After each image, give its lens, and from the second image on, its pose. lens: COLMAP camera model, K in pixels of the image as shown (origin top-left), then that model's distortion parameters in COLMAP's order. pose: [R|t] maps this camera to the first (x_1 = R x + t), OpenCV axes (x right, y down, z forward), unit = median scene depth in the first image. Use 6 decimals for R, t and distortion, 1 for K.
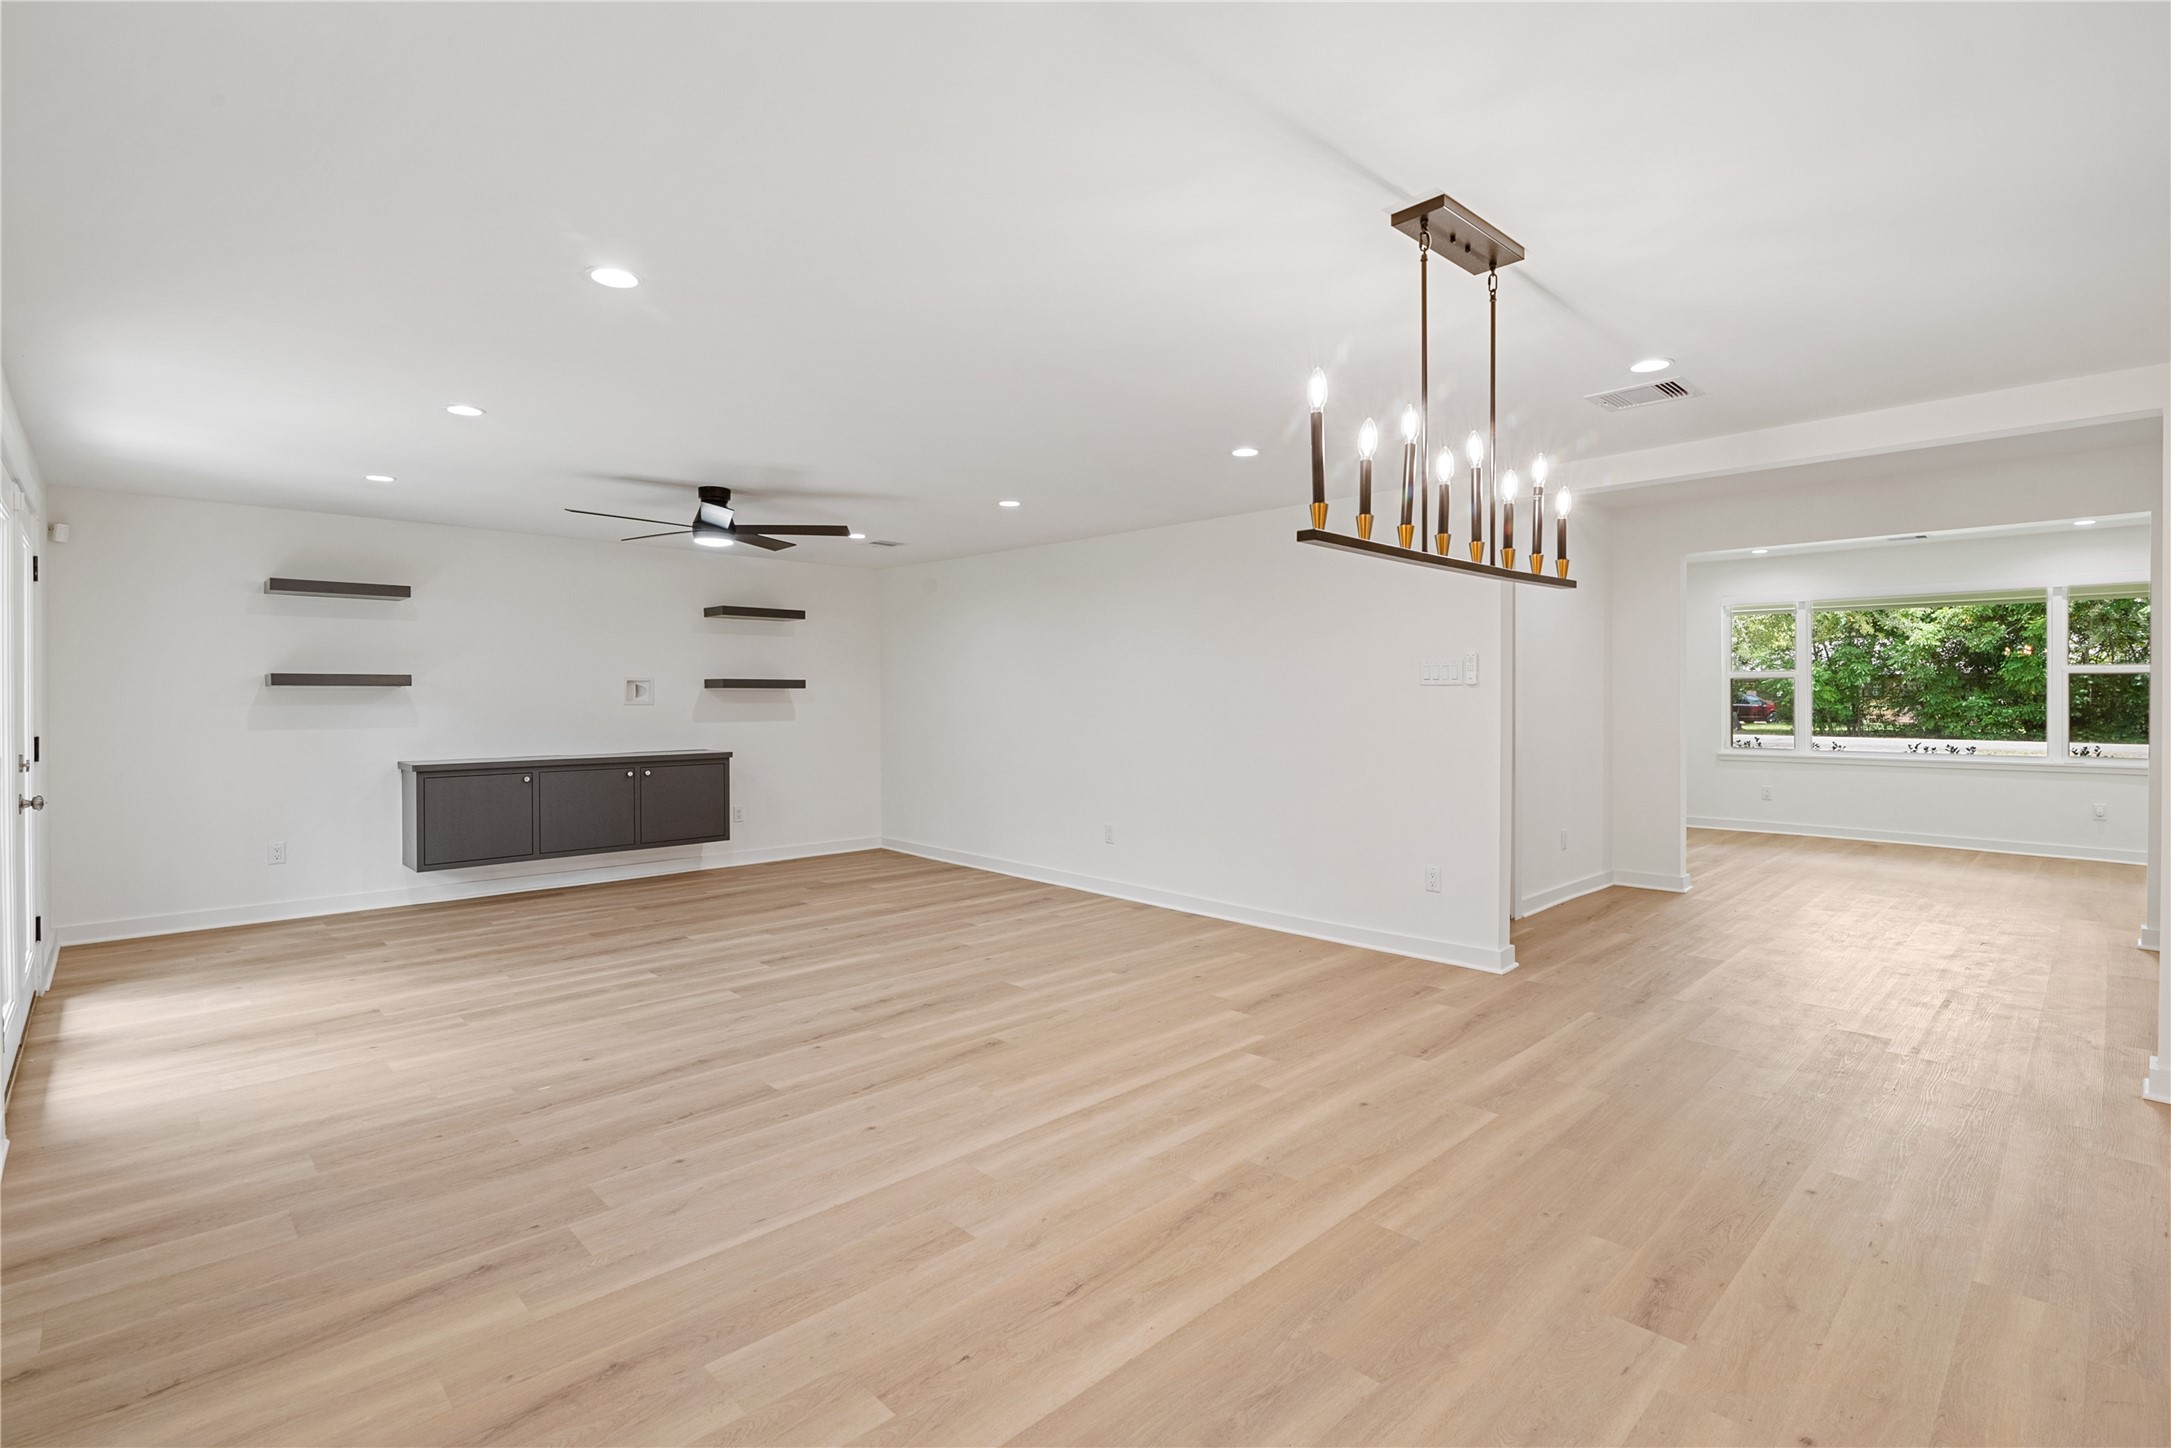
lens RADIAL K [[1008.3, 0, 1087.8], [0, 1008.3, 713.1], [0, 0, 1]] dist [-0.011569, 0.001499]
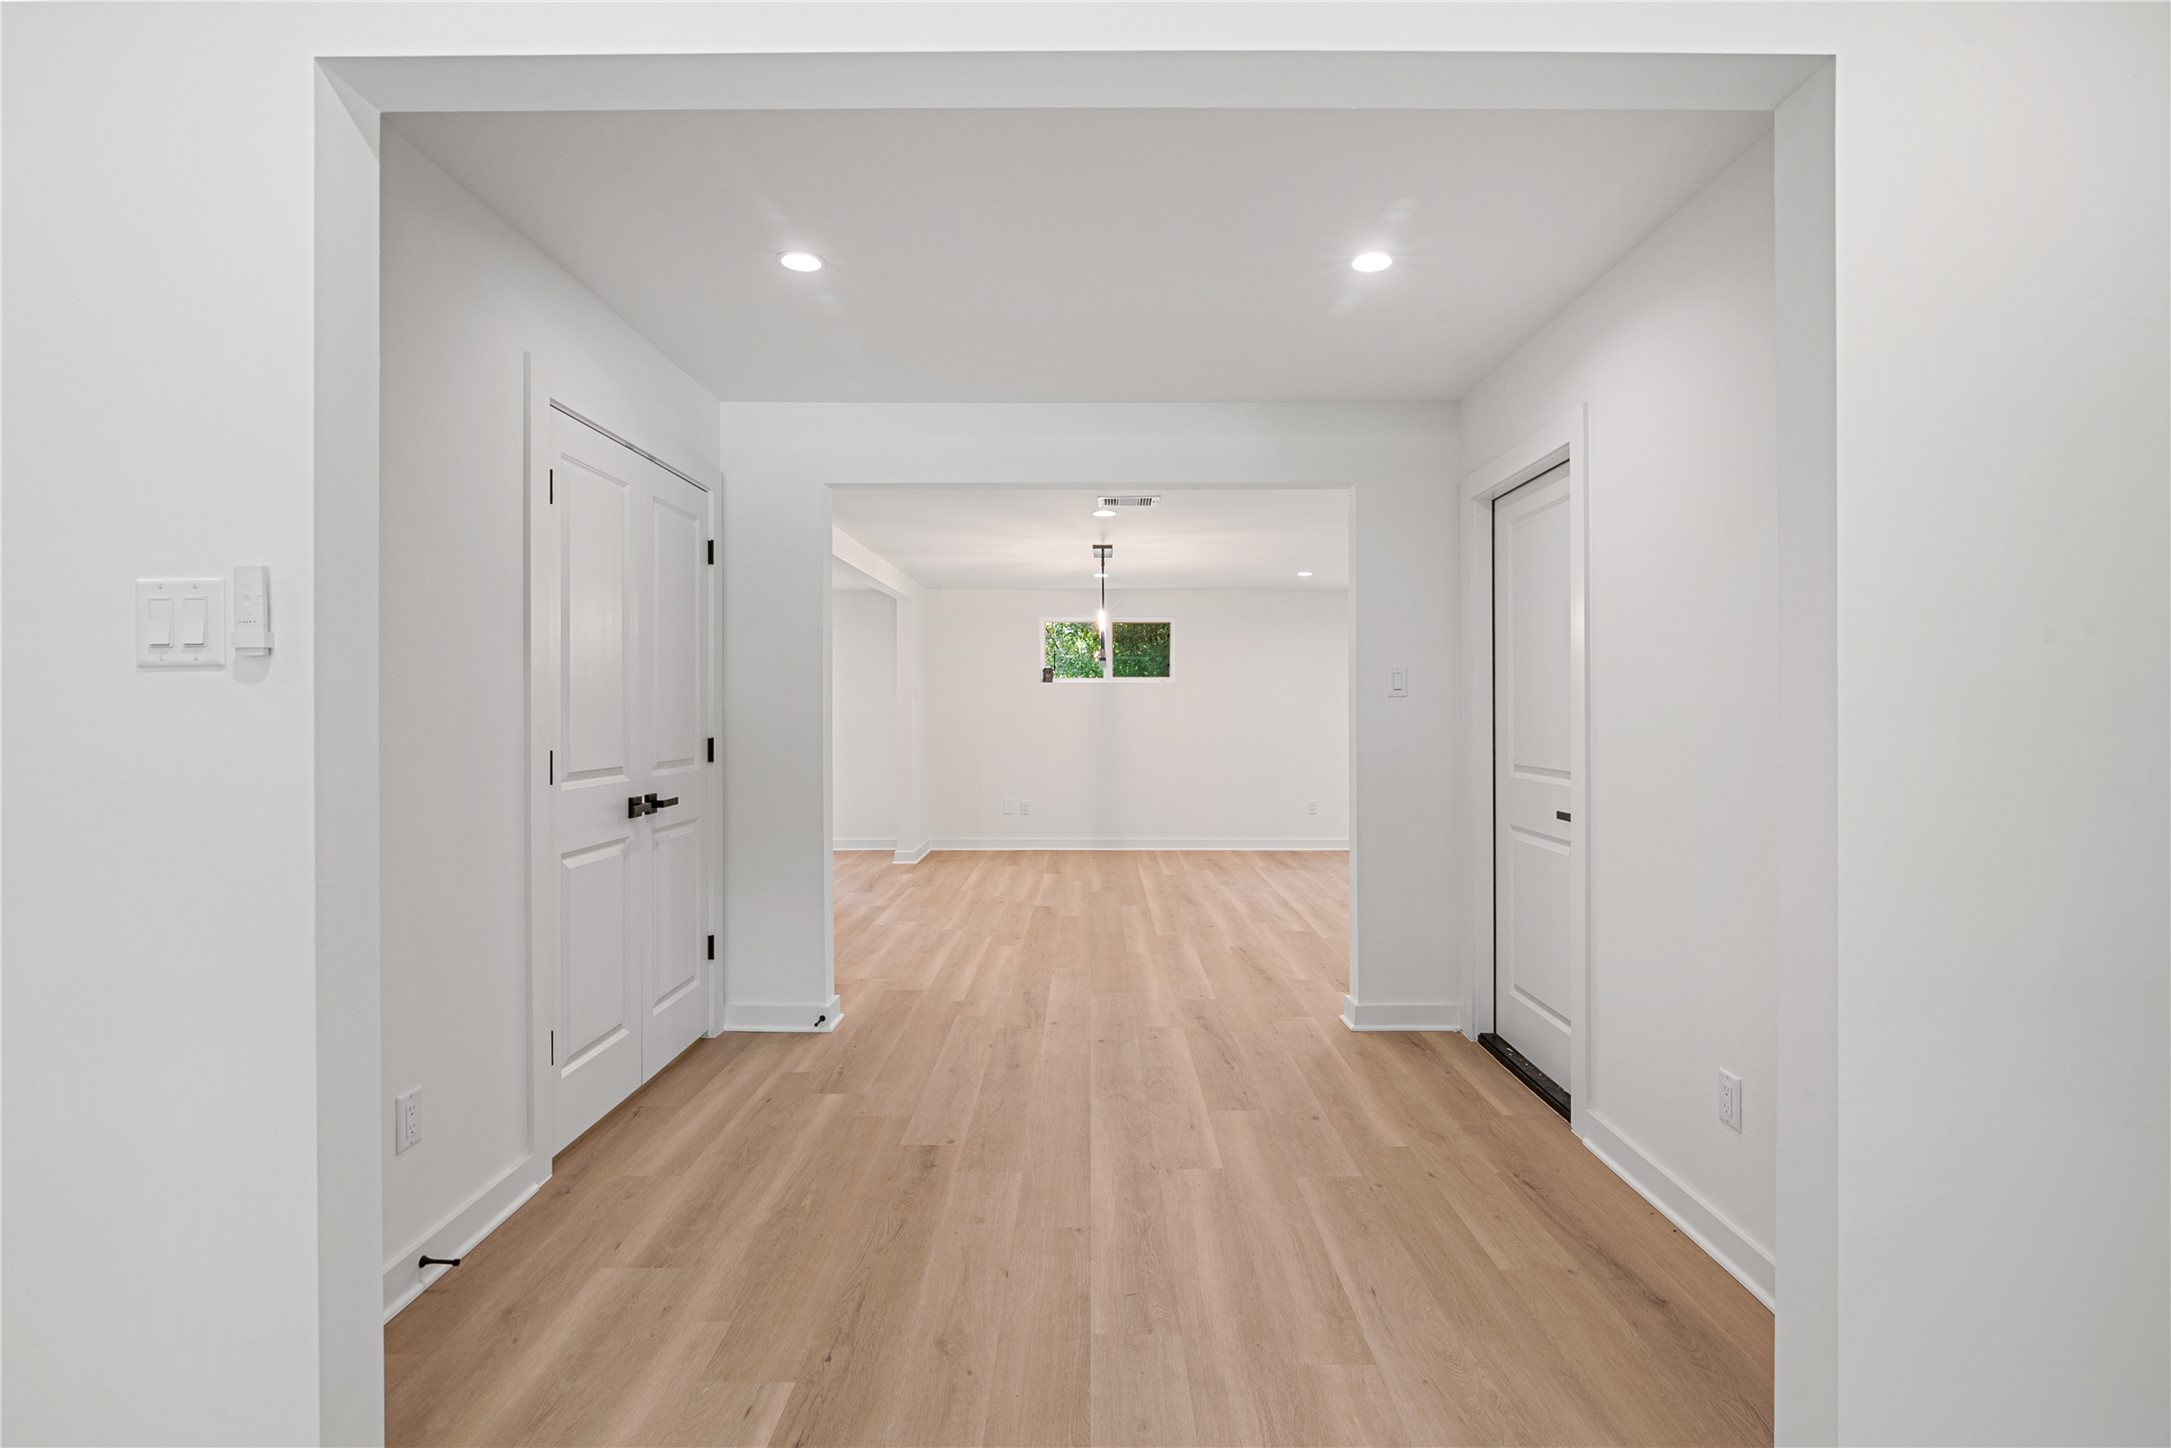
lens RADIAL K [[1008.3, 0, 1105.0], [0, 1008.3, 700.7], [0, 0, 1]] dist [-0.011569, 0.001499]
pose [[-0.685677, 0.000977, -0.727906, 1.480114], [-0.005198, 0.999967, 0.006238, -0.033612], [0.727888, 0.008061, -0.685649, 1.785922]]
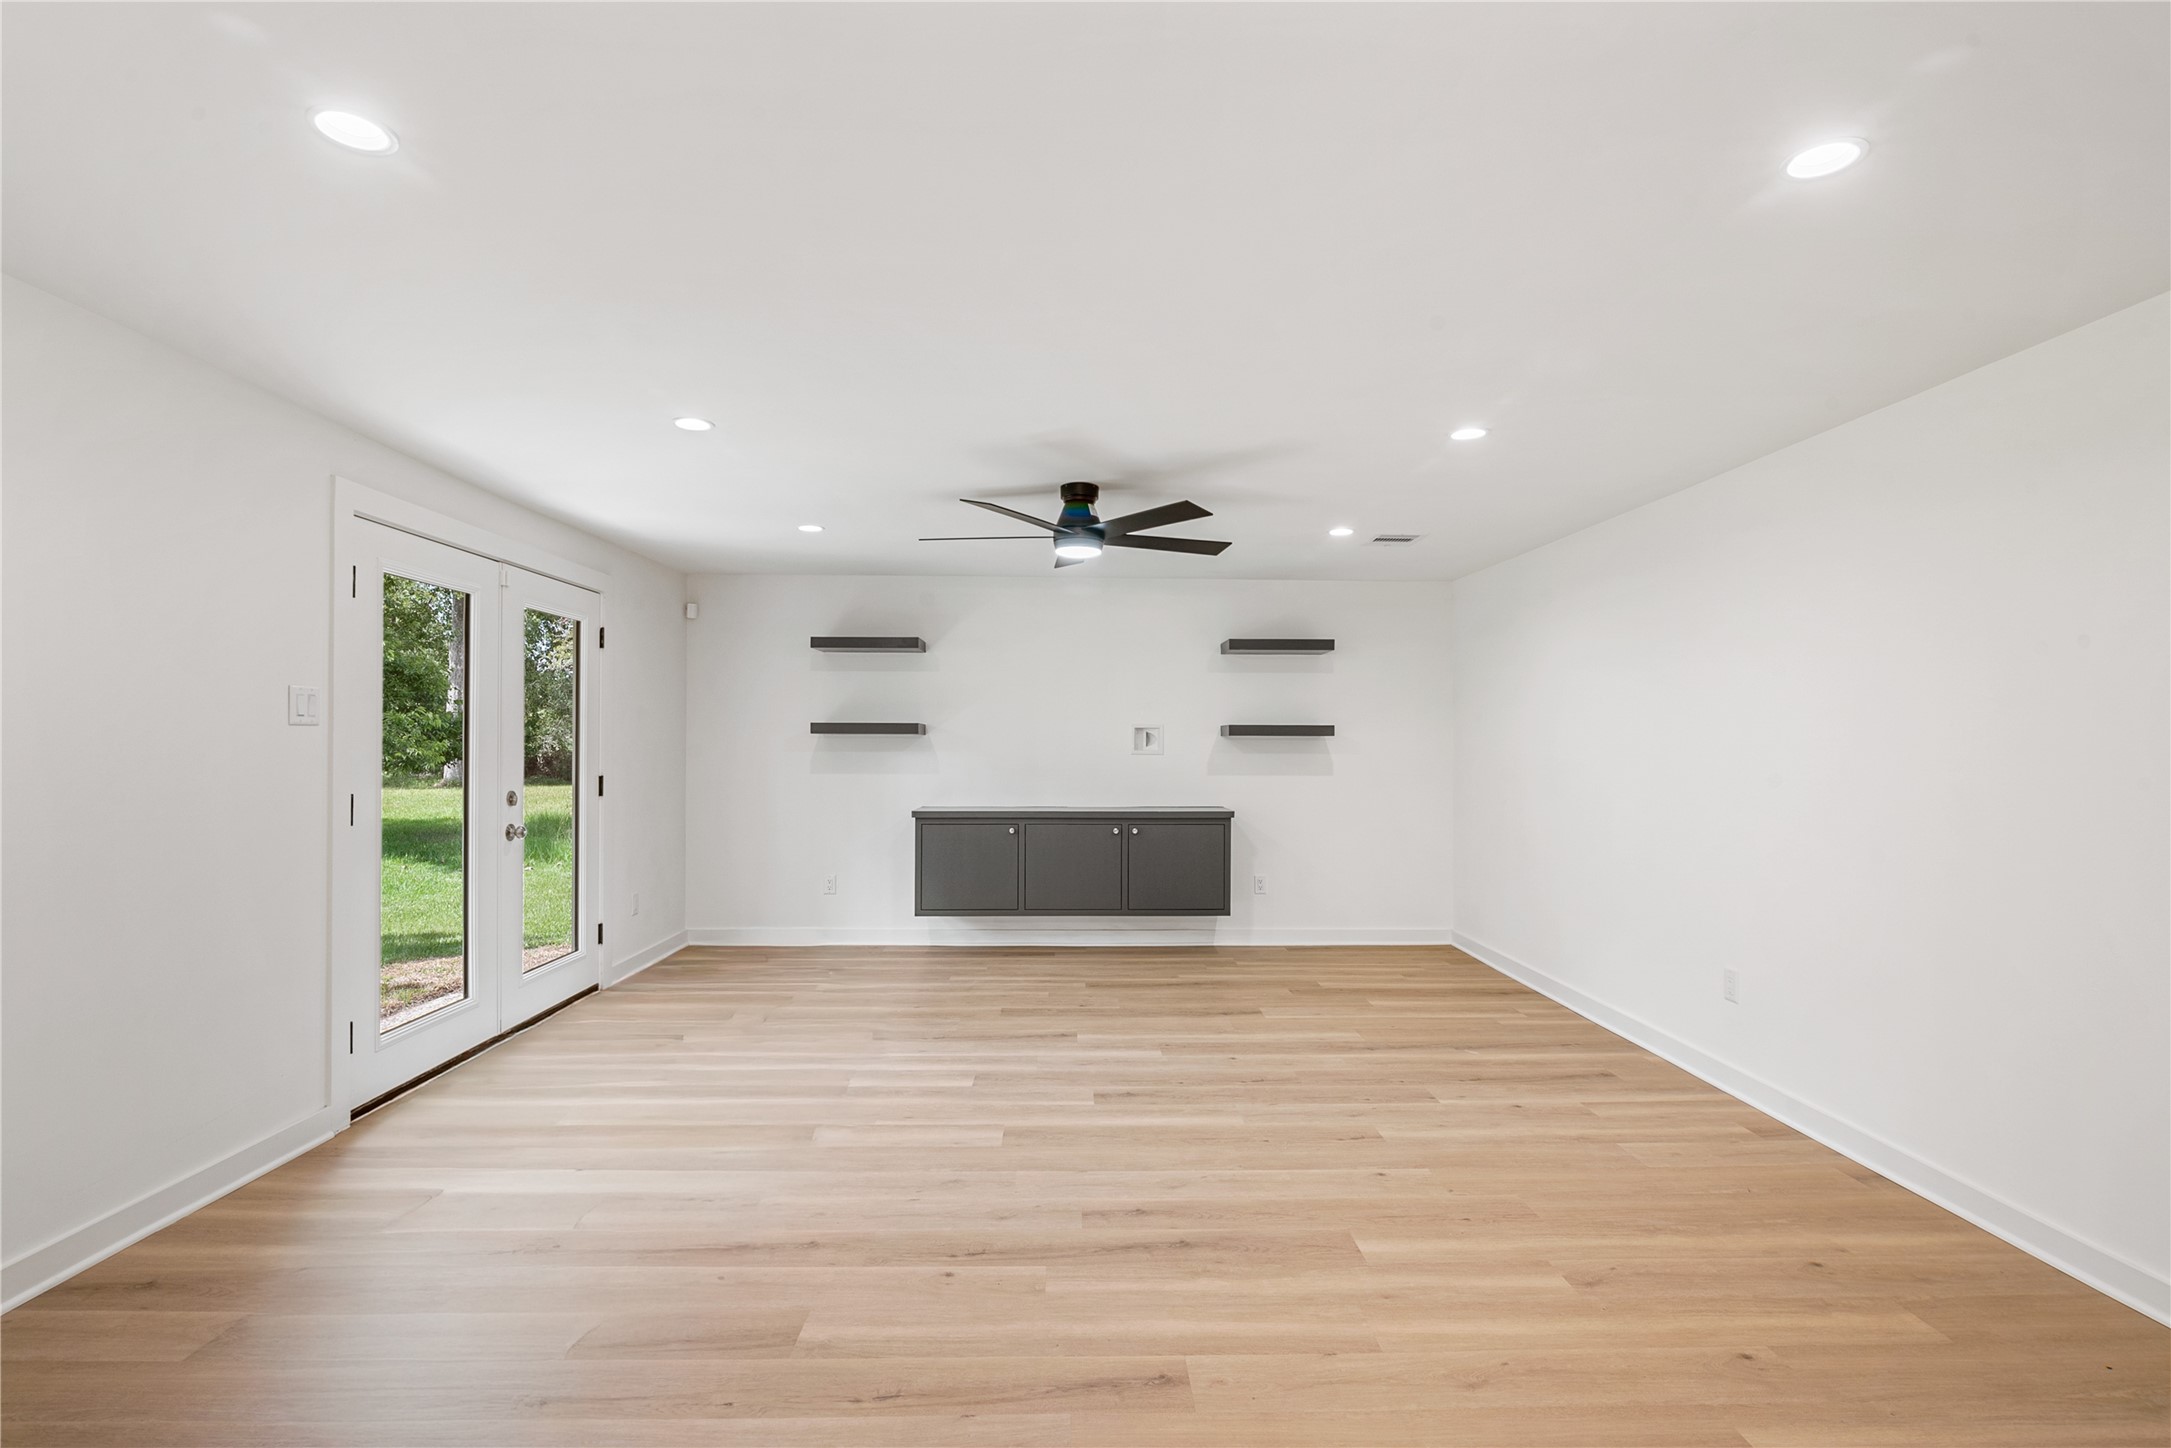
lens RADIAL K [[1008.3, 0, 1083.7], [0, 1008.3, 743.2], [0, 0, 1]] dist [-0.011569, 0.001499]
pose [[0.735931, 0.001448, -0.677055, 0.238418], [-0.015045, 0.999786, -0.014215, -0.008701], [0.676889, 0.020648, 0.735796, 0.555270]]
